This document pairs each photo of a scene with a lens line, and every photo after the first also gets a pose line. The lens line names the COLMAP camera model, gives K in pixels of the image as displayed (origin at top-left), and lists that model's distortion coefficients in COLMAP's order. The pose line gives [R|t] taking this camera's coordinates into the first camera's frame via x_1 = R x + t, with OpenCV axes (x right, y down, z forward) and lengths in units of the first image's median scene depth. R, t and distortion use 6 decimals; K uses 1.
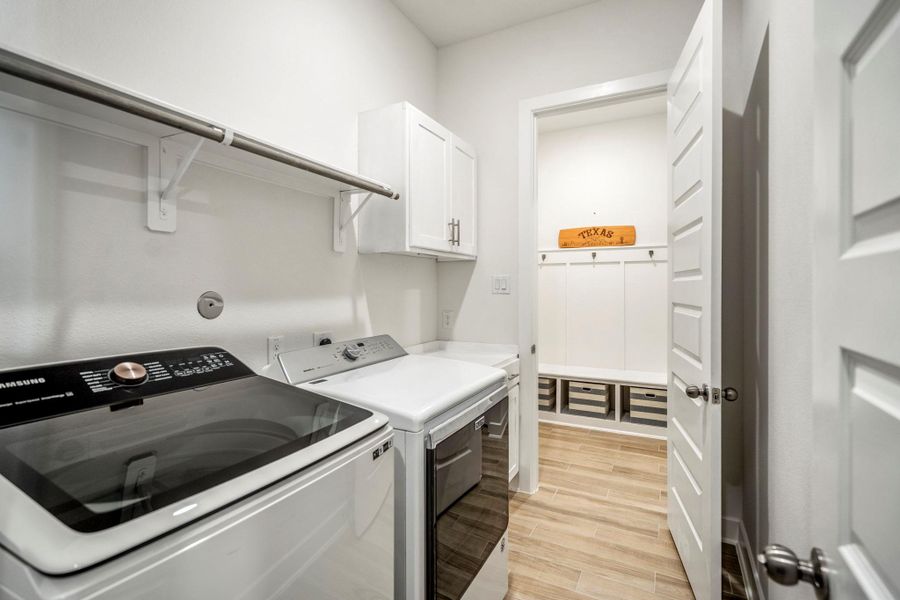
lens RADIAL K [[435.9, 0, 449.5], [0, 435.9, 289.0], [0, 0, 1]] dist [-0.001201, 0.000011]
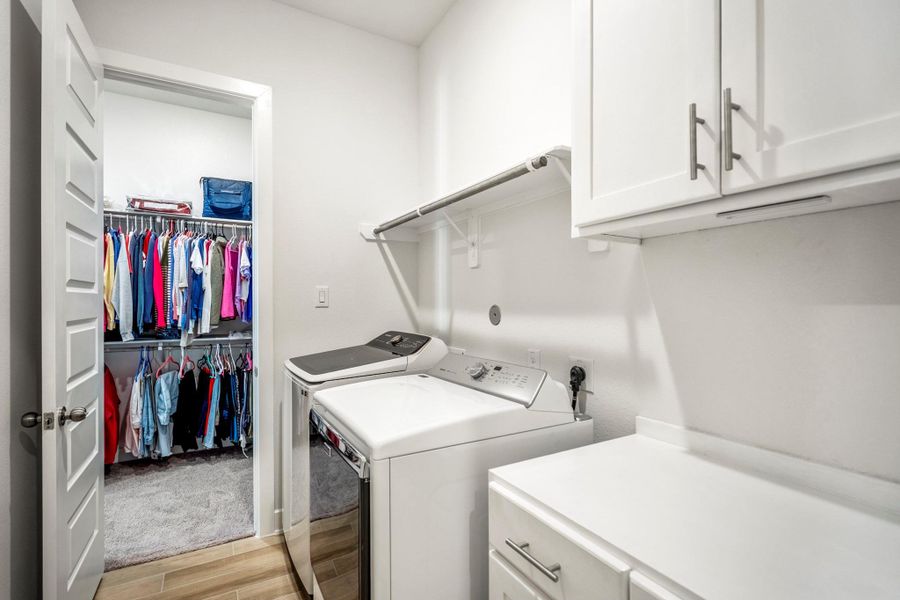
lens RADIAL K [[423.9, 0, 448.8], [0, 423.9, 302.5], [0, 0, 1]] dist [-0.010738, 0.000503]
pose [[-0.550990, -0.004376, -0.834500, 0.634225], [-0.004868, 0.999986, -0.002030, 0.002702], [0.834497, 0.002943, -0.551004, 1.607153]]
